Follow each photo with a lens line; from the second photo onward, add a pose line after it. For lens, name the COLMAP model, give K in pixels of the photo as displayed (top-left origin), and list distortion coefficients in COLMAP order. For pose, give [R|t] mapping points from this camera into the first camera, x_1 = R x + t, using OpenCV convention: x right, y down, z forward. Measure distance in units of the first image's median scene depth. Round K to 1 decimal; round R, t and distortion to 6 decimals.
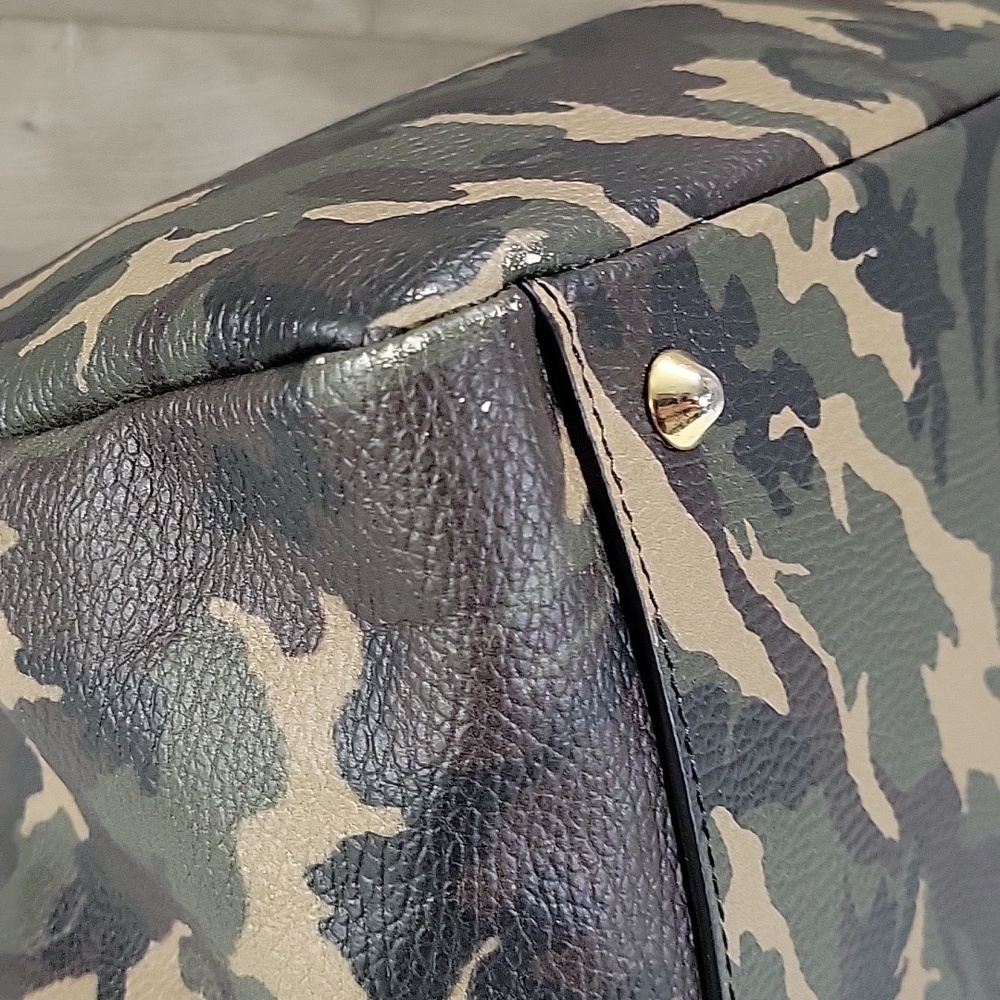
lens RADIAL K [[1661.7, 0, 497.7], [0, 1661.7, 501.4], [0, 0, 1]] dist [0.007539, 0.000000]
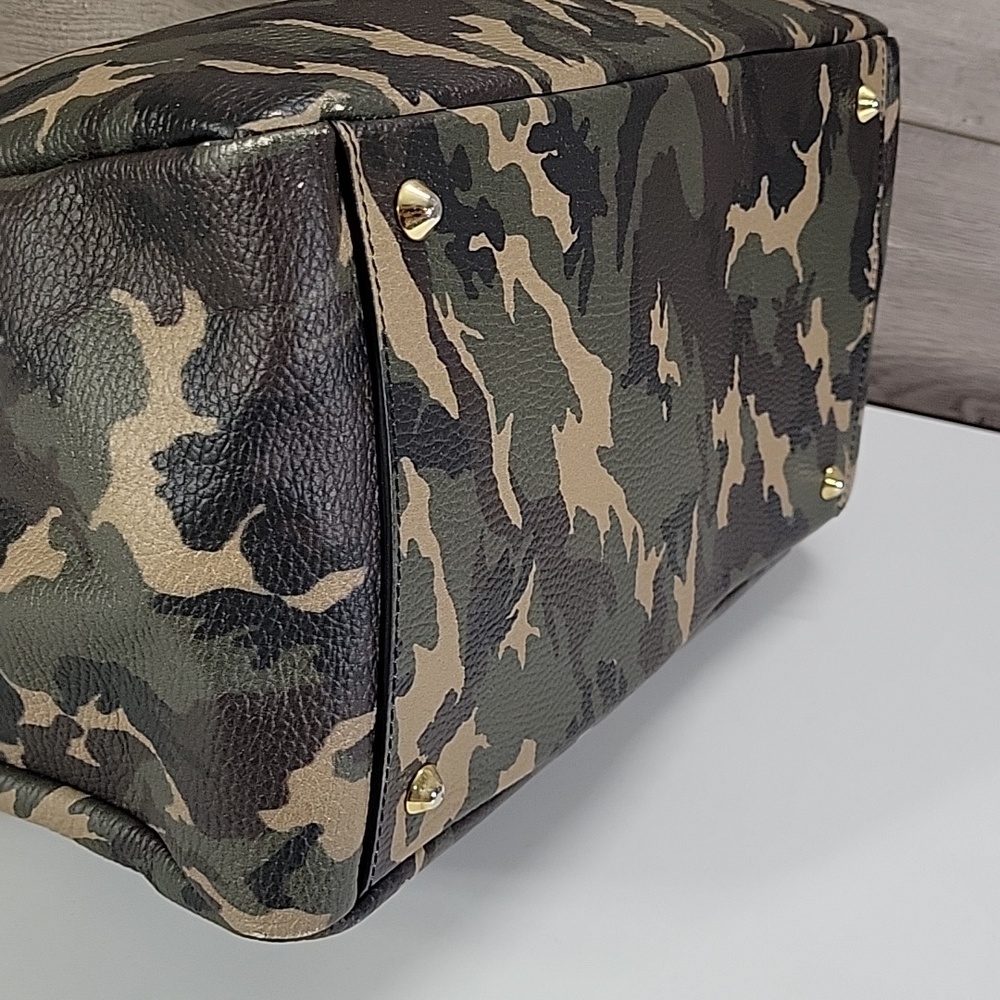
lens RADIAL K [[1661.7, 0, 503.2], [0, 1661.7, 498.2], [0, 0, 1]] dist [0.007539, 0.000000]
pose [[0.980852, 0.133739, 0.141574, -0.001618], [-0.136571, 0.990575, 0.010435, 0.191791], [-0.138844, -0.029570, 0.989873, -0.655617]]
